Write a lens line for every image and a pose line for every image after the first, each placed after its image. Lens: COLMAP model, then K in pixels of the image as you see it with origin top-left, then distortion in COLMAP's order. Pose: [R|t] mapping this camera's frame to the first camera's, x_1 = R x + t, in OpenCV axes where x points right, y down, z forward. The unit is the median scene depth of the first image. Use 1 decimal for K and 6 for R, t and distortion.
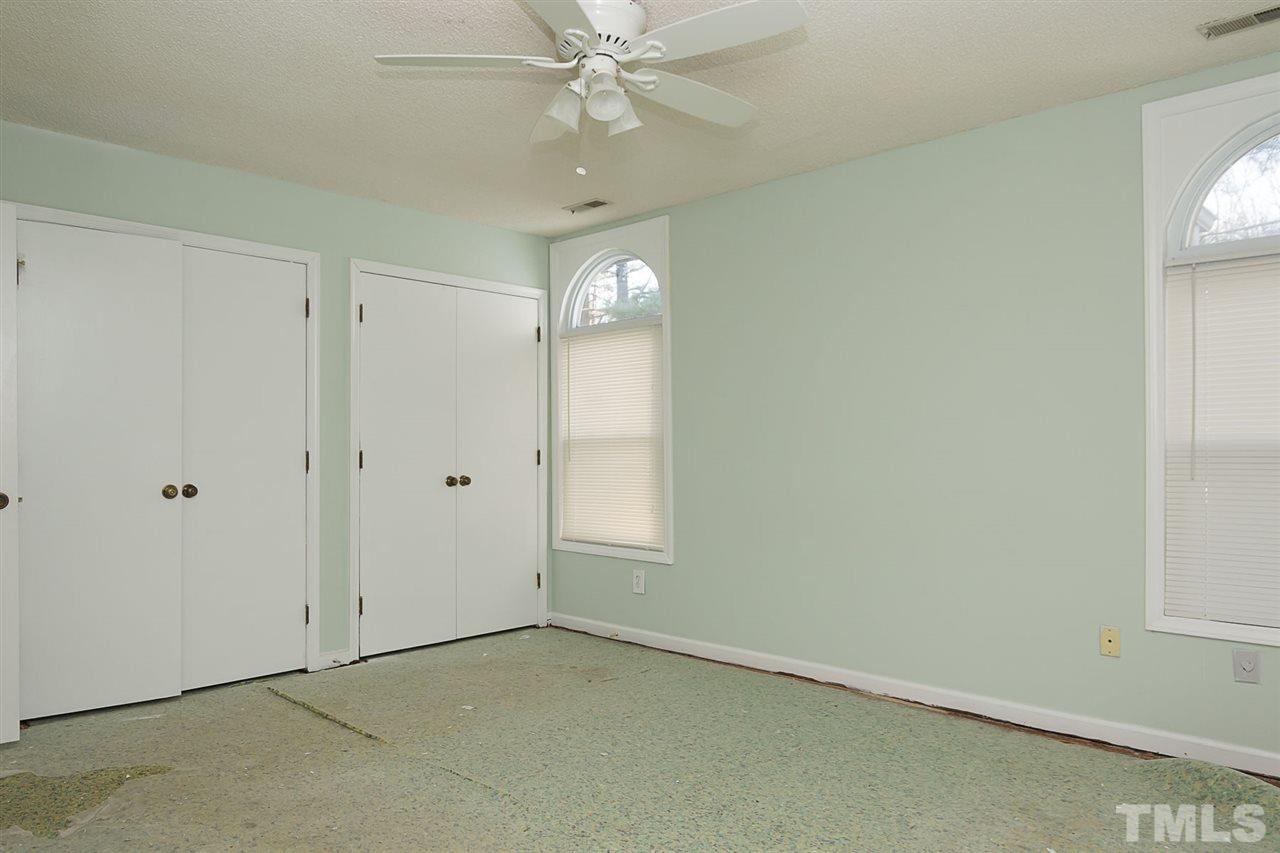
lens RADIAL K [[918.8, 0, 640.6], [0, 918.8, 455.8], [0, 0, 1]] dist [-0.003111, 0.001542]
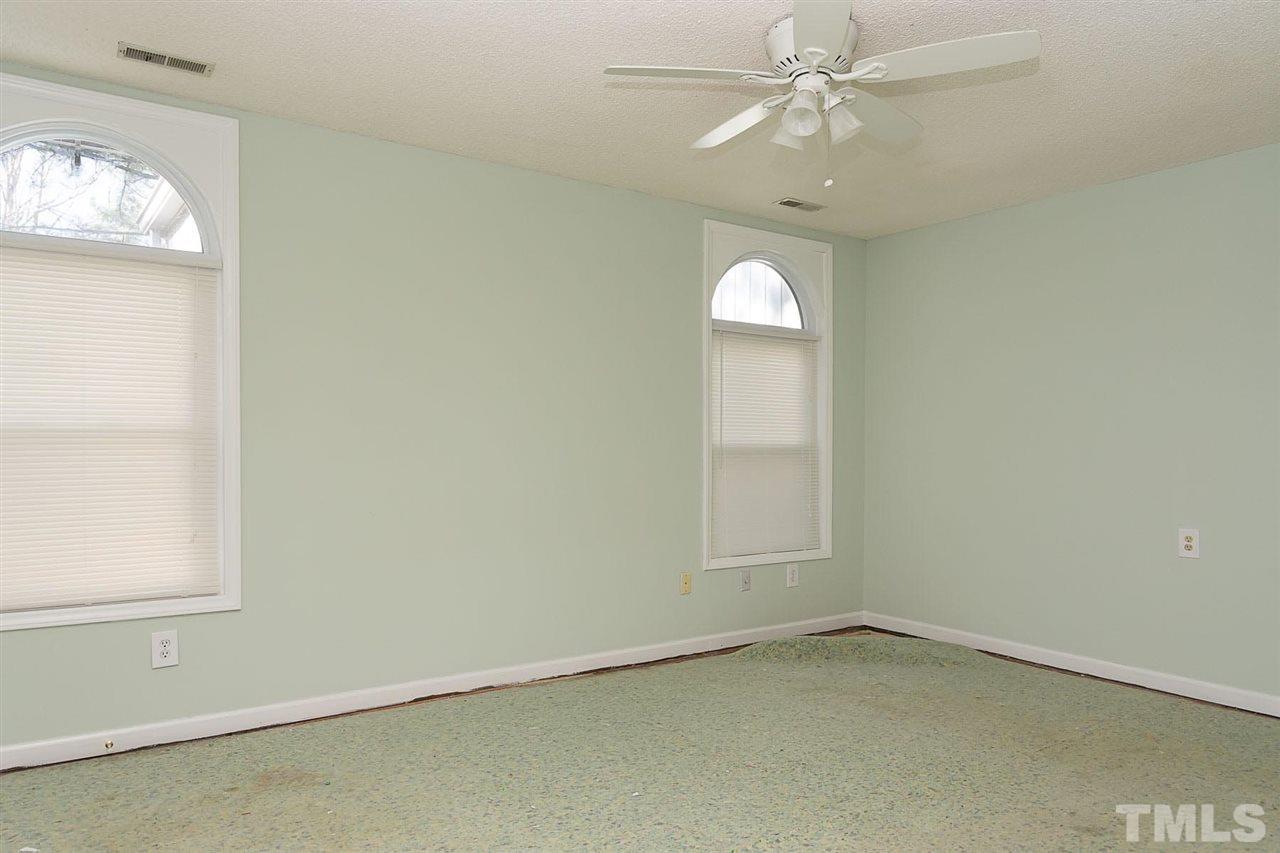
lens RADIAL K [[920.1, 0, 641.9], [0, 920.1, 438.8], [0, 0, 1]] dist [0.003809, 0.004039]
pose [[0.160546, 0.001223, 0.987028, -0.900273], [-0.001239, 0.999999, -0.001038, -0.021901], [-0.987028, -0.001057, 0.160547, 0.822948]]
